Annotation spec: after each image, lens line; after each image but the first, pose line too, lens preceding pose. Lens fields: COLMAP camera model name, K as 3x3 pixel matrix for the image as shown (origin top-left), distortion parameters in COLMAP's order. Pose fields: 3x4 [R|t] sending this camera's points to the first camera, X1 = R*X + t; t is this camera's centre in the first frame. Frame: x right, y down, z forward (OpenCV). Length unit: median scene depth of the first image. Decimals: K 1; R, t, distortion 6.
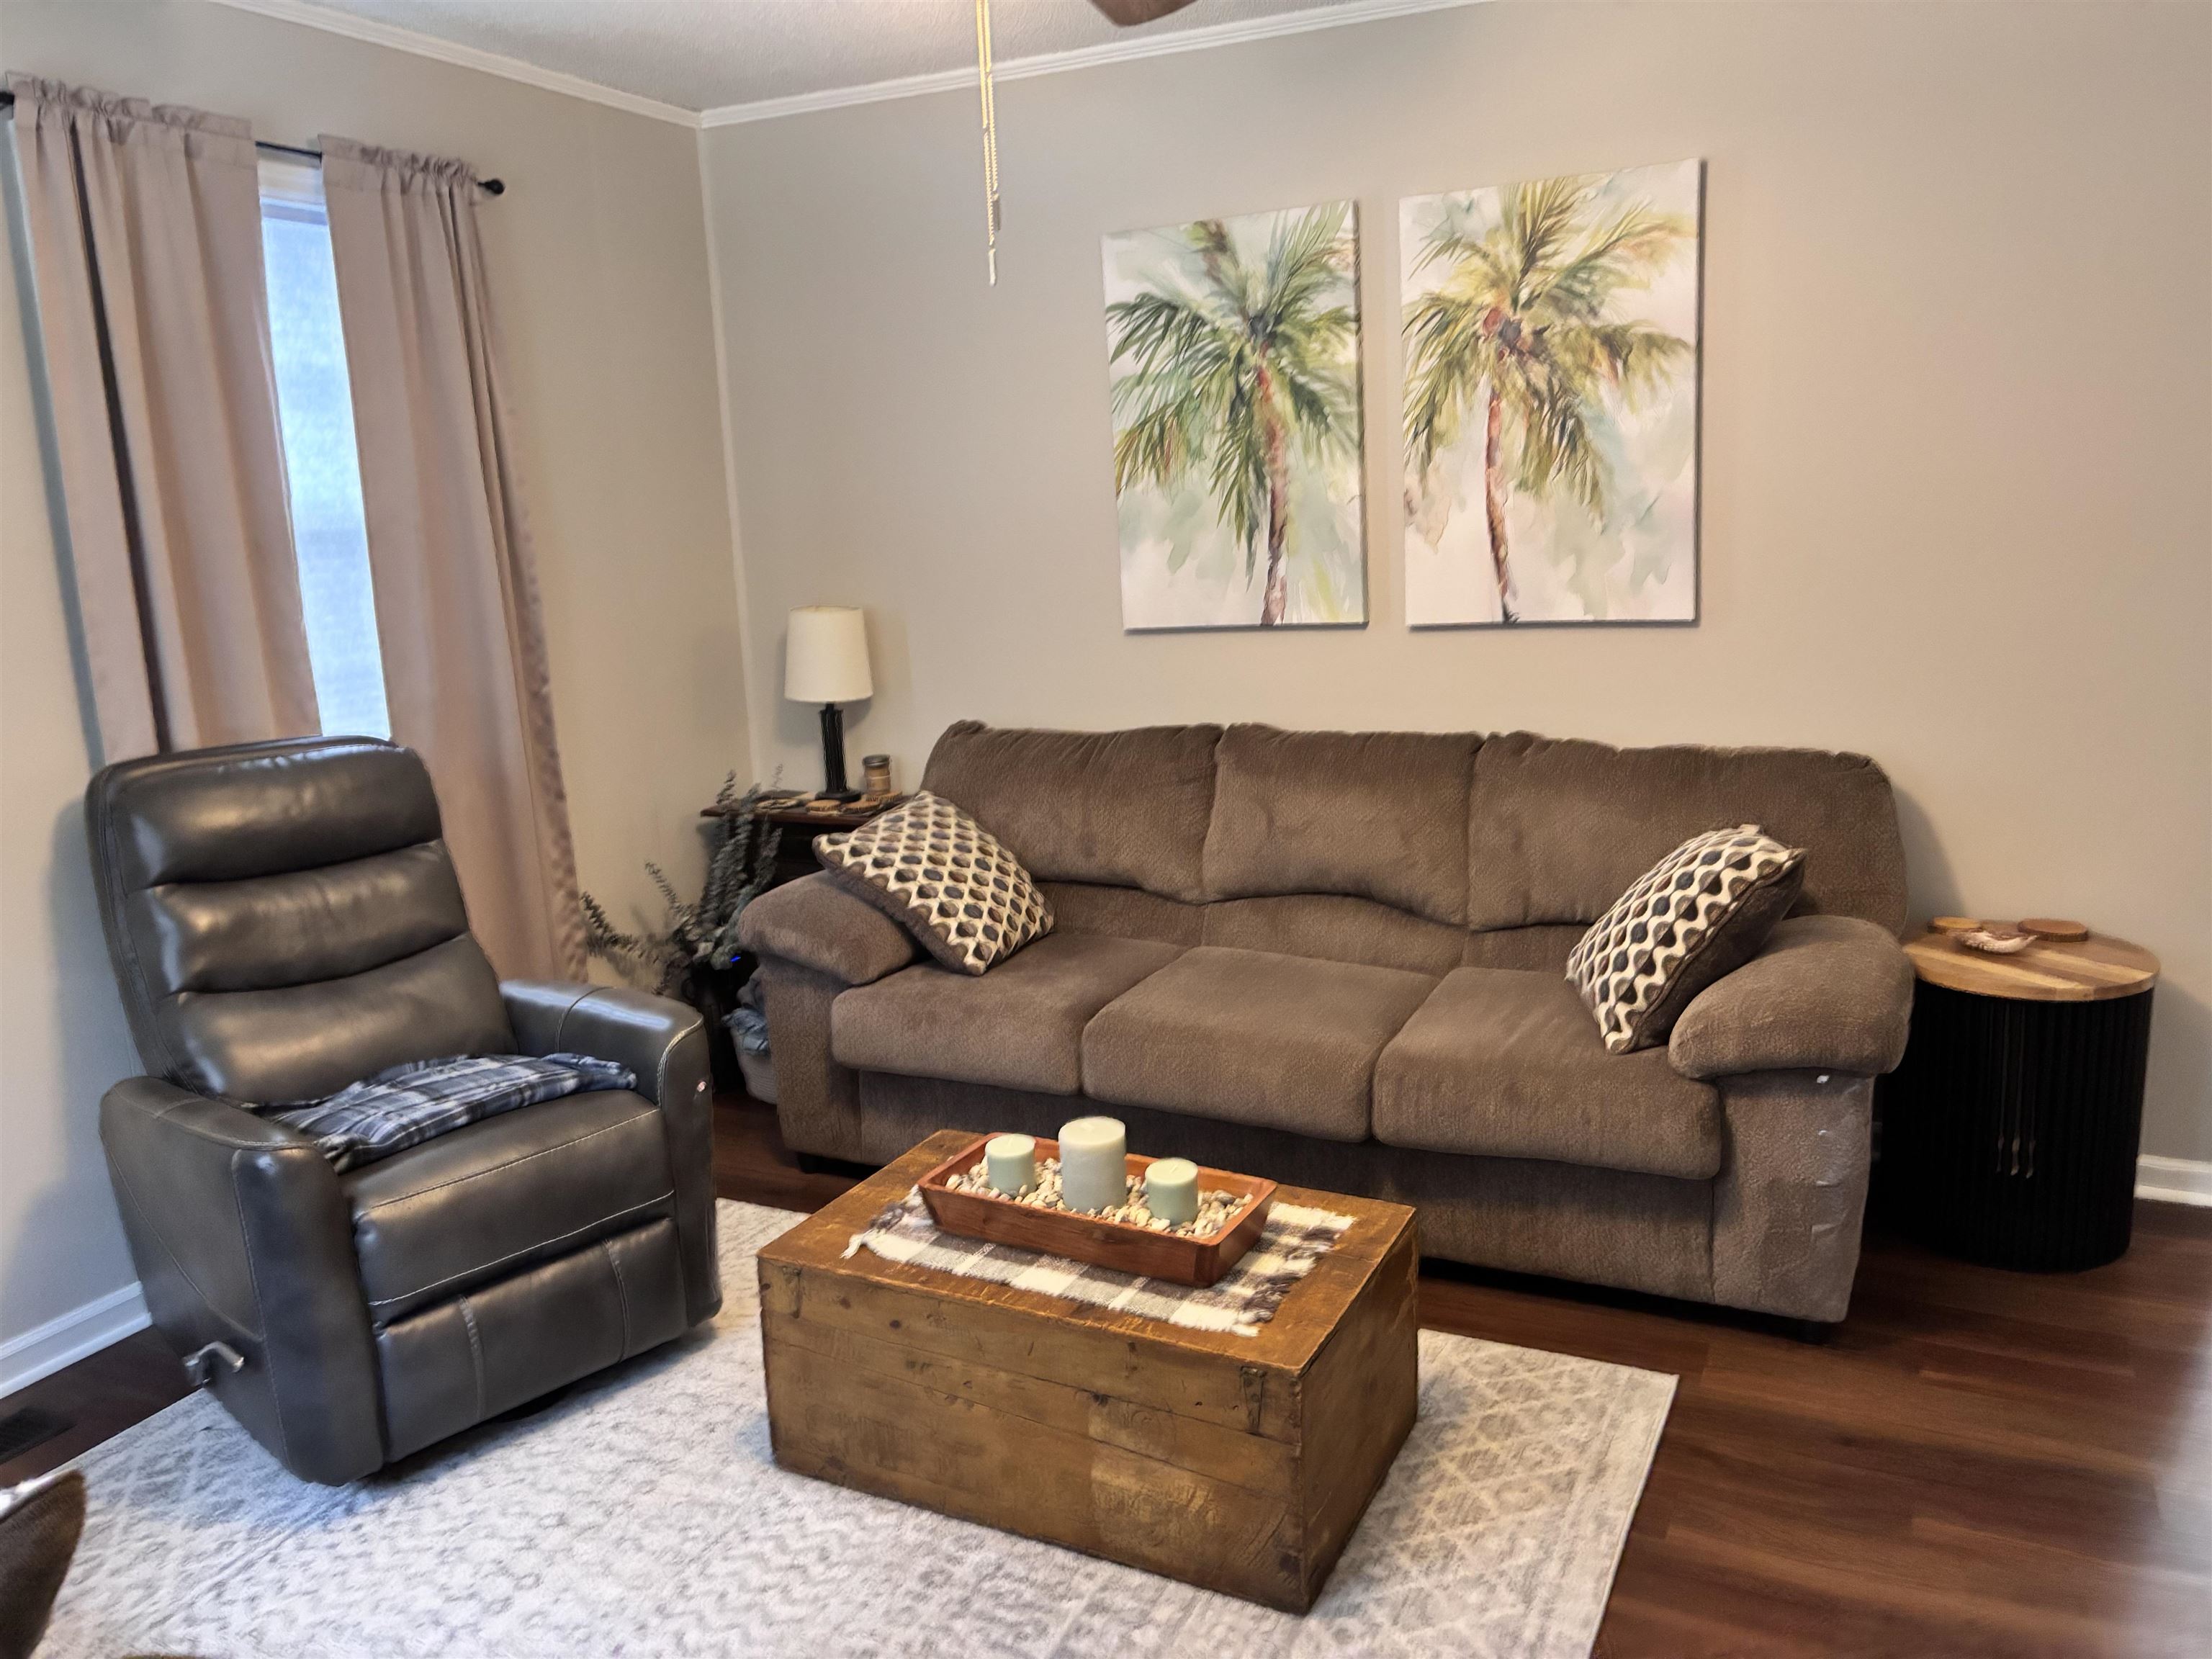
lens RADIAL K [[1652.3, 0, 1106.0], [0, 1652.3, 829.5], [0, 0, 1]] dist [0.004994, -0.013598]
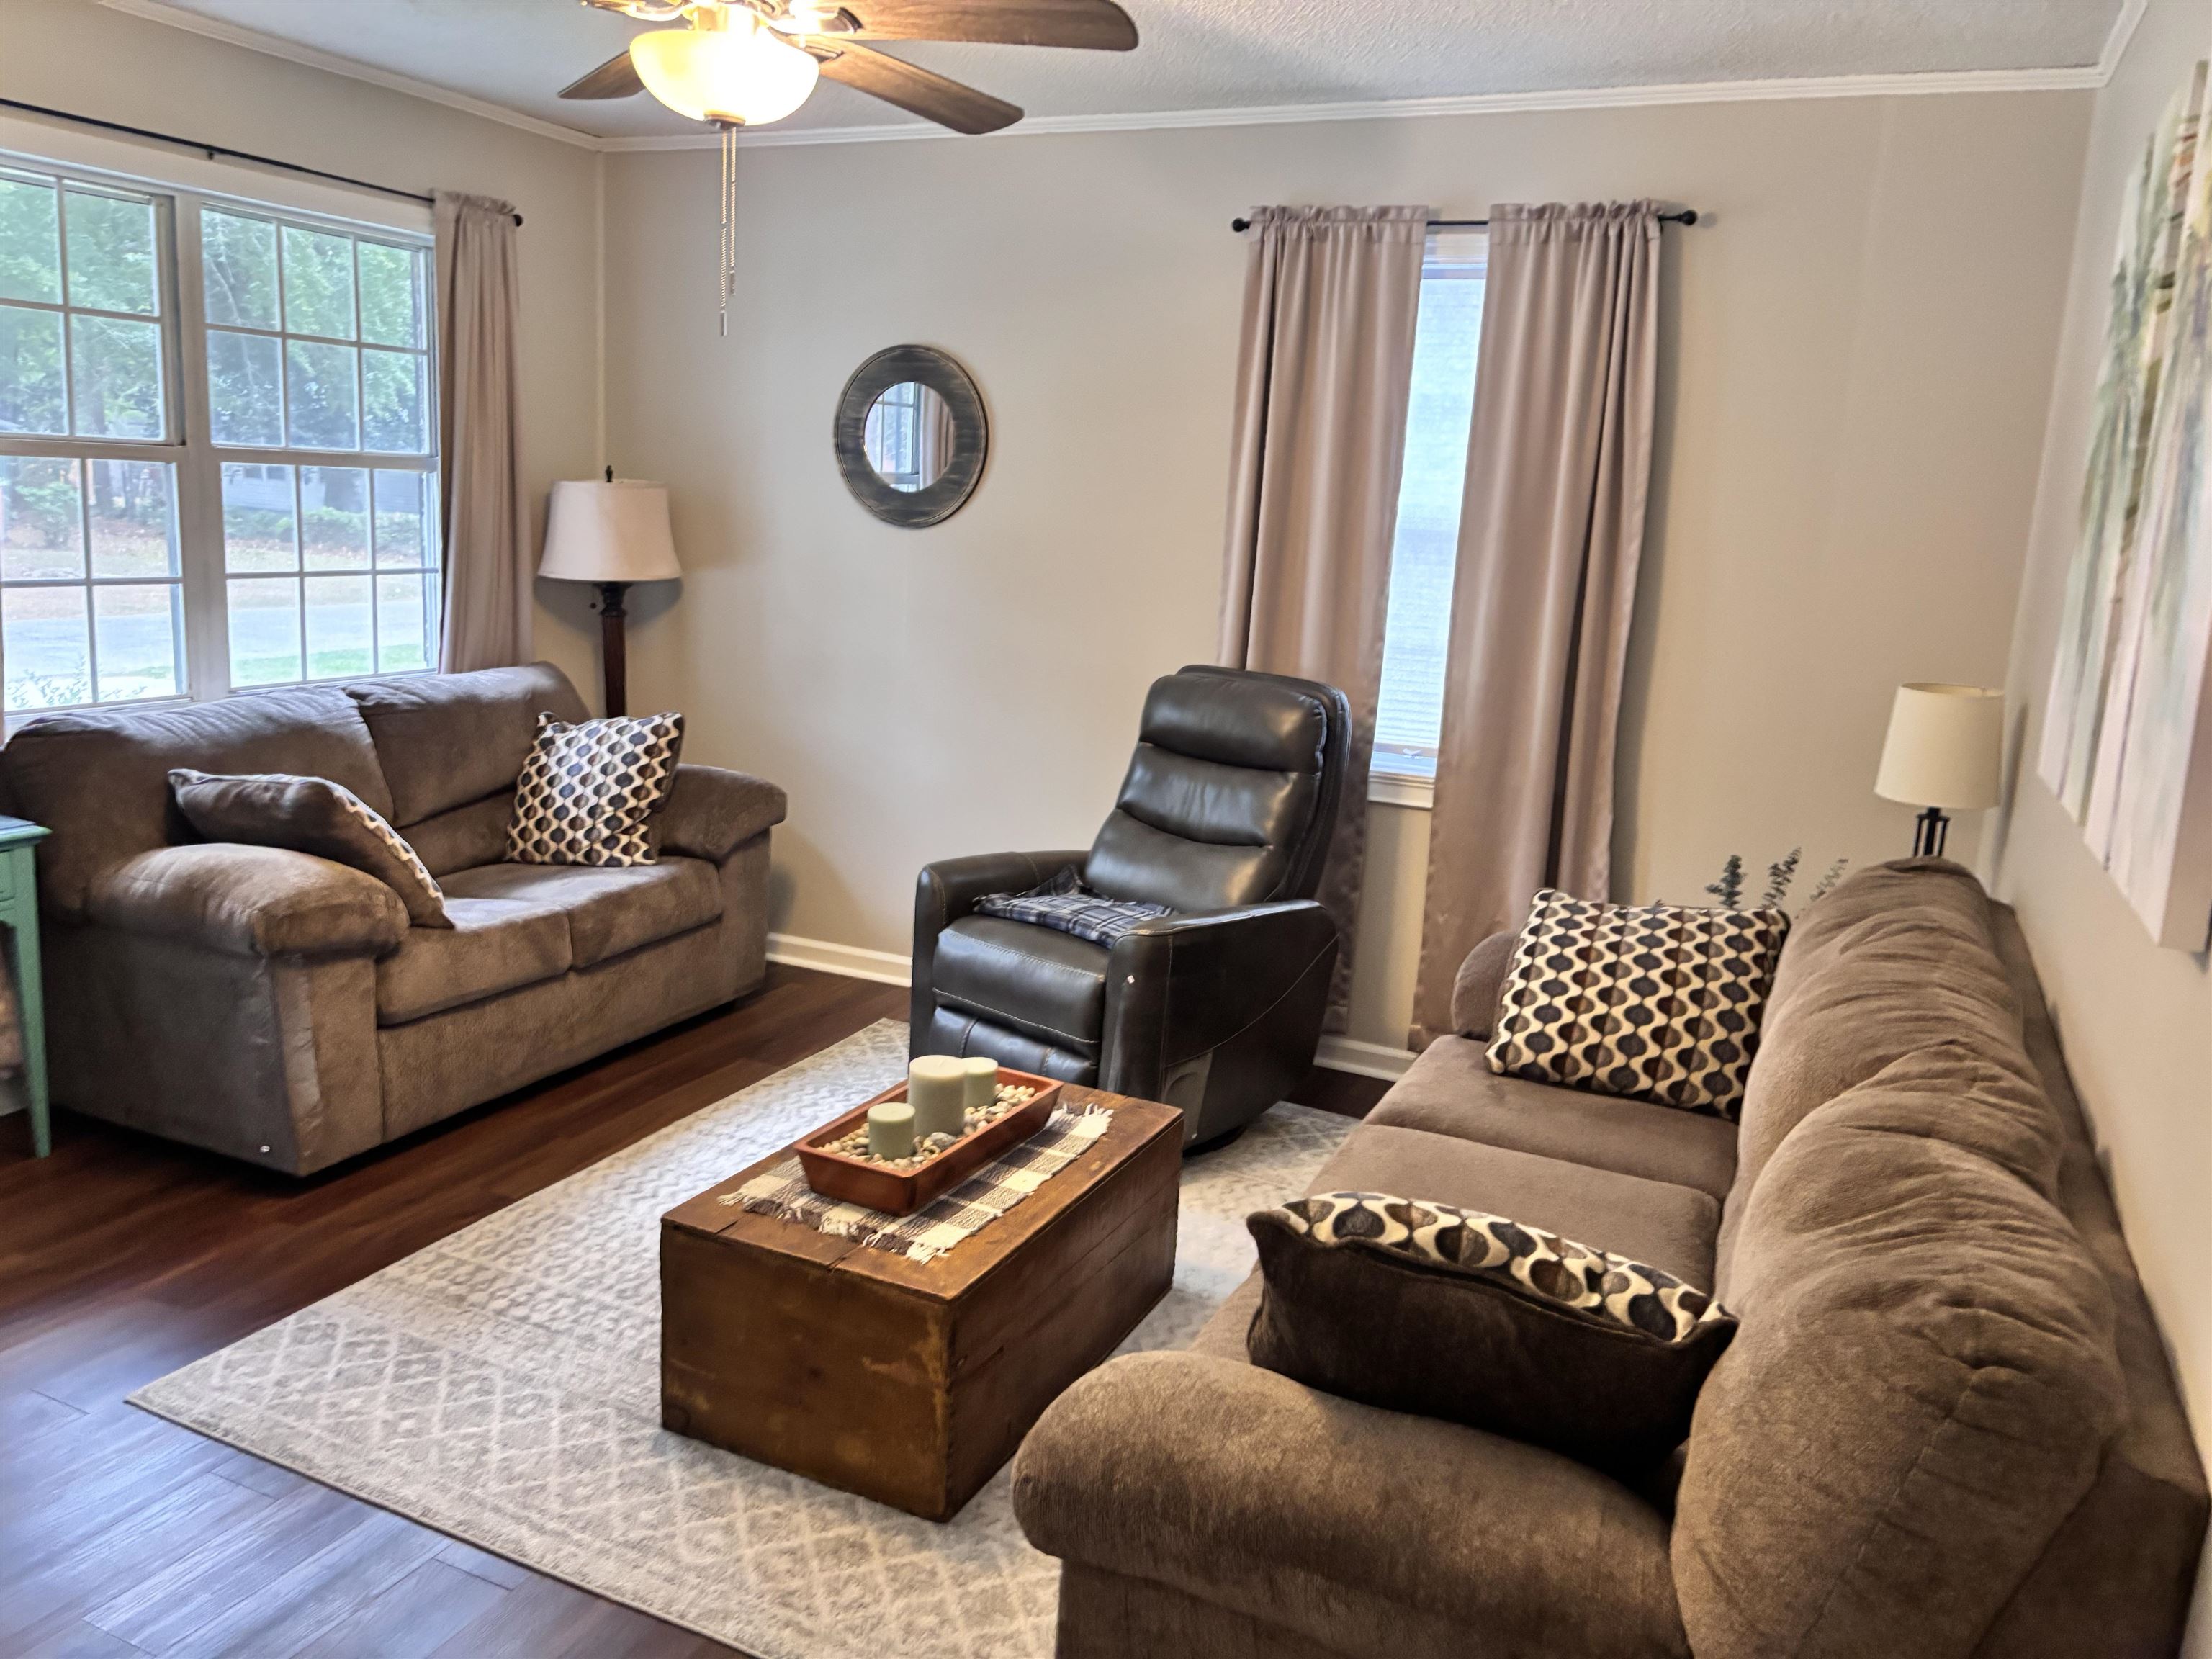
lens RADIAL K [[1652.3, 0, 1106.0], [0, 1652.3, 829.5], [0, 0, 1]] dist [0.004994, -0.013598]
pose [[0.026045, 0.239013, -0.970667, 0.864214], [-0.259395, 0.939353, 0.224343, -0.206532], [0.965420, 0.245943, 0.086464, 0.799708]]
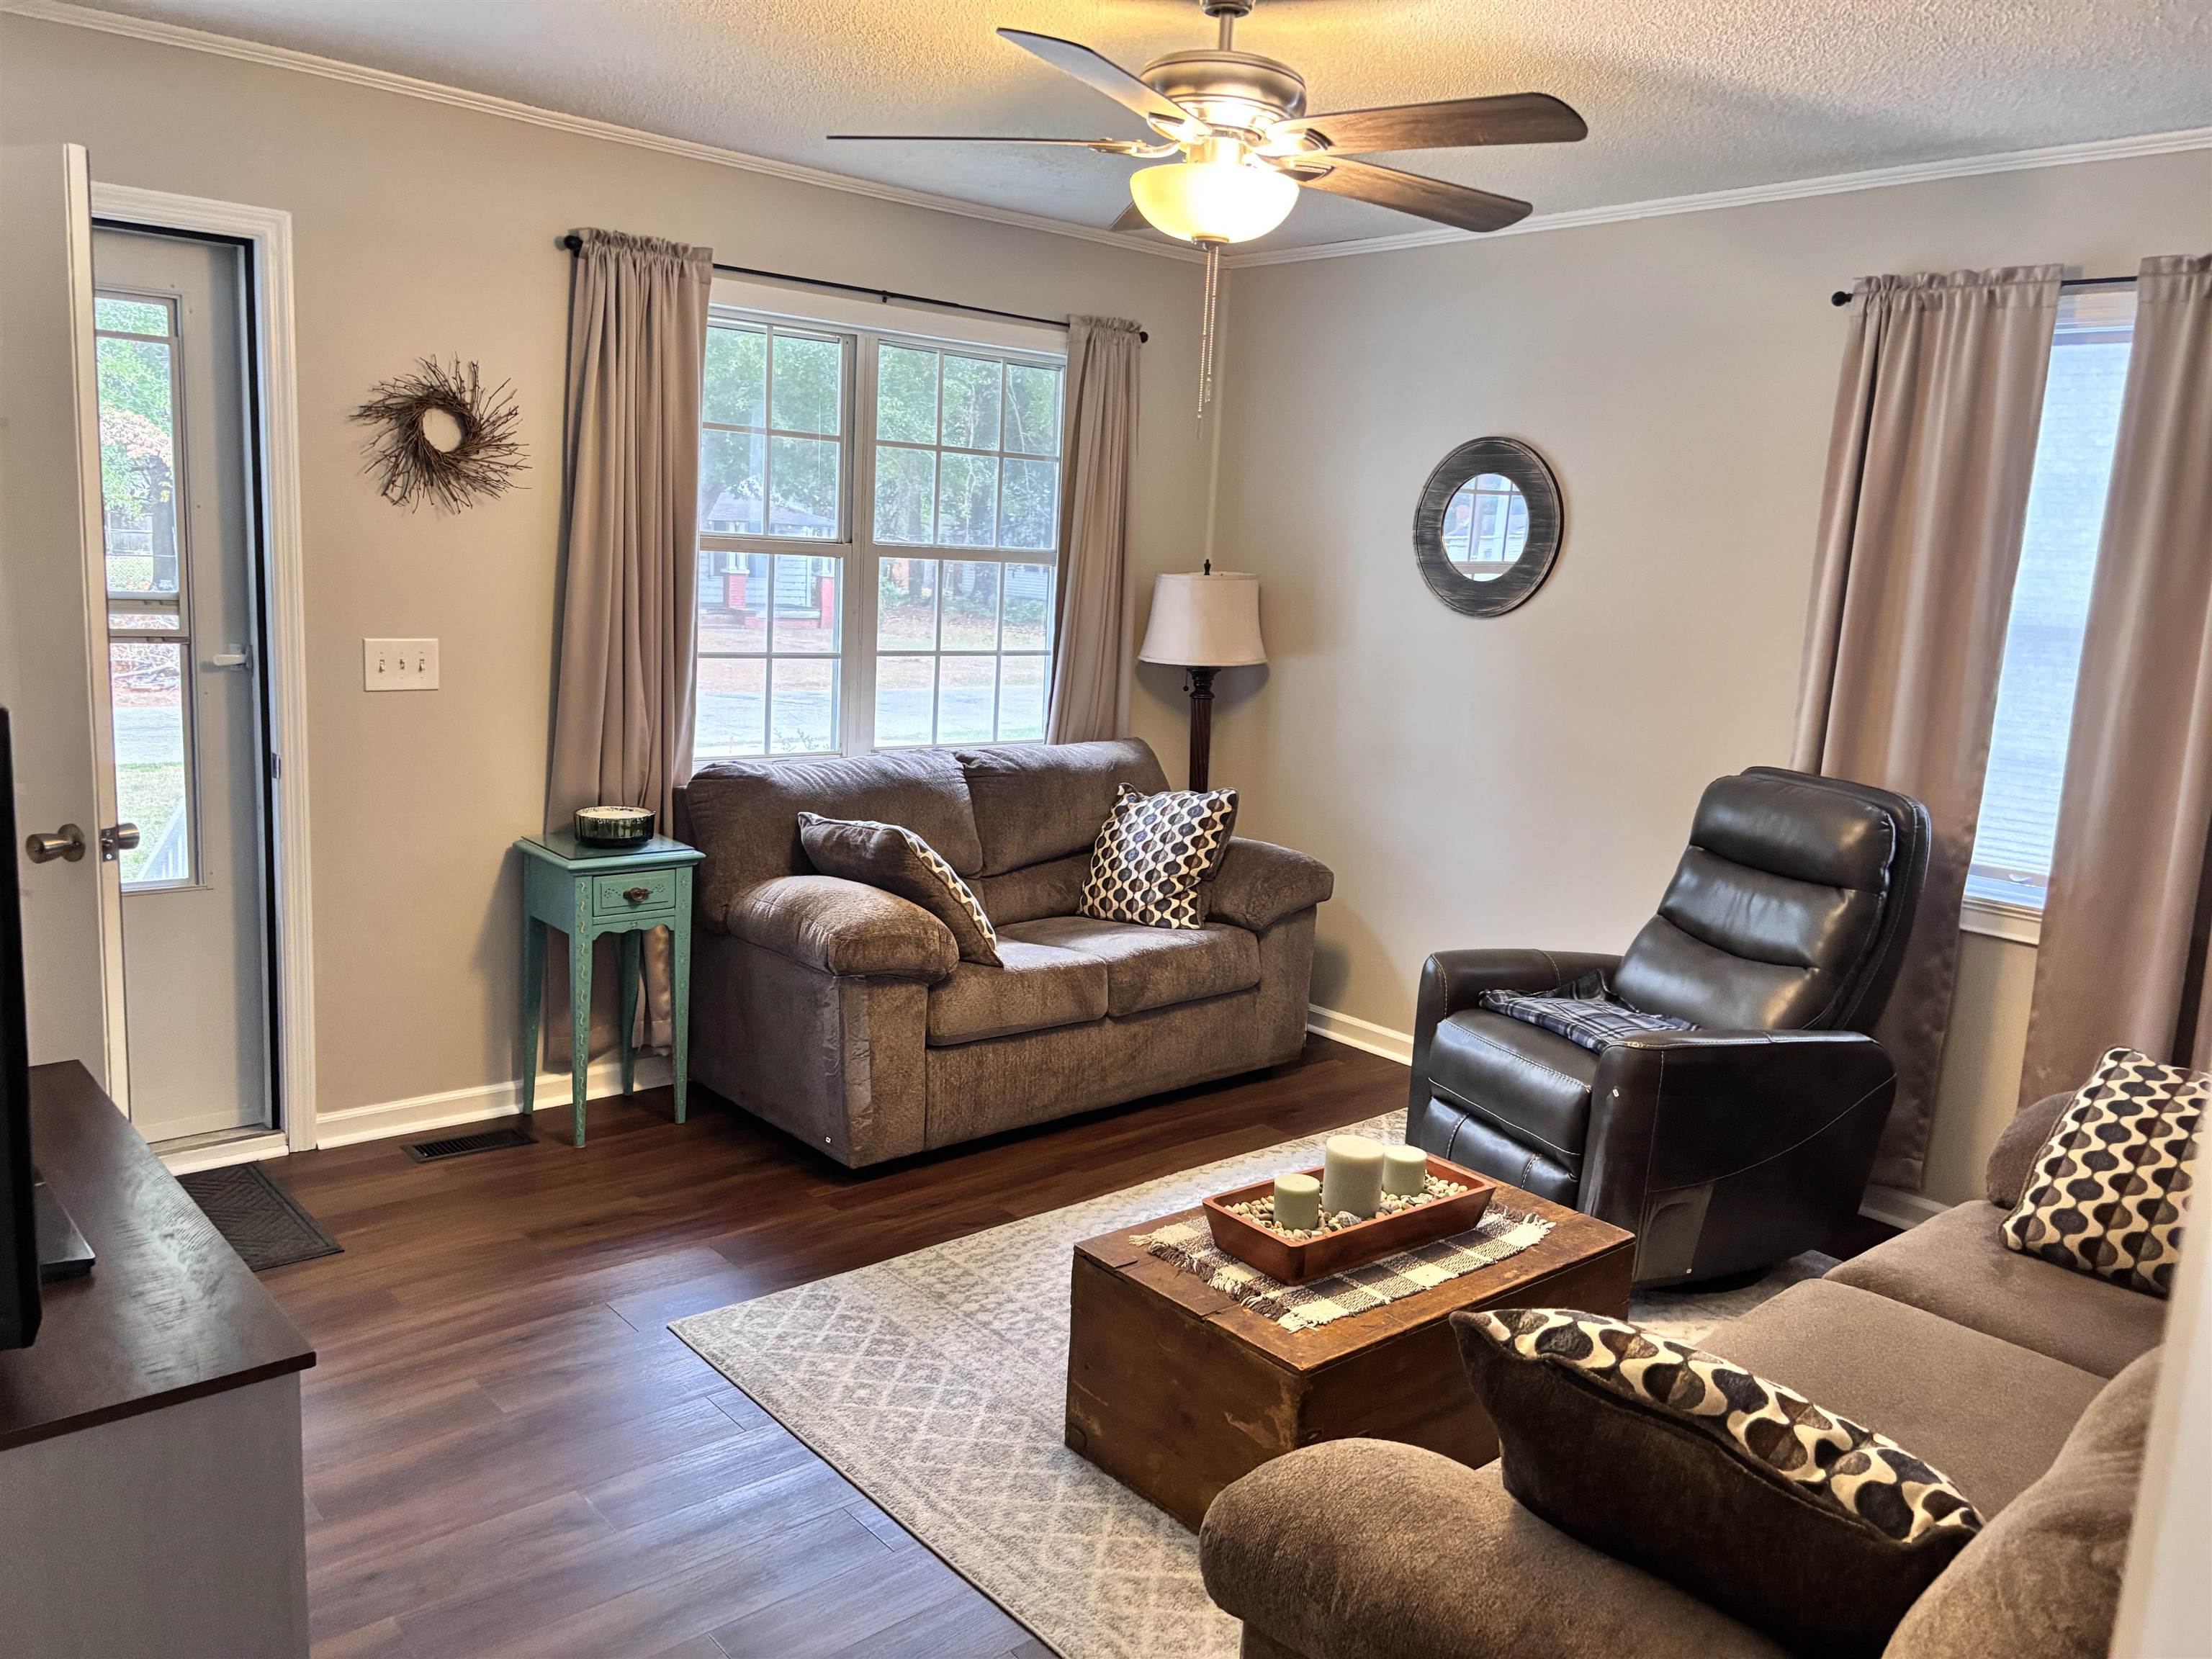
lens RADIAL K [[1660.9, 0, 1097.5], [0, 1660.9, 833.9], [0, 0, 1]] dist [0.013253, -0.039466]
pose [[-0.394615, 0.175500, -0.901931, 0.867808], [-0.224686, 0.933360, 0.279921, -0.243770], [0.890952, 0.313112, -0.328886, 0.944800]]
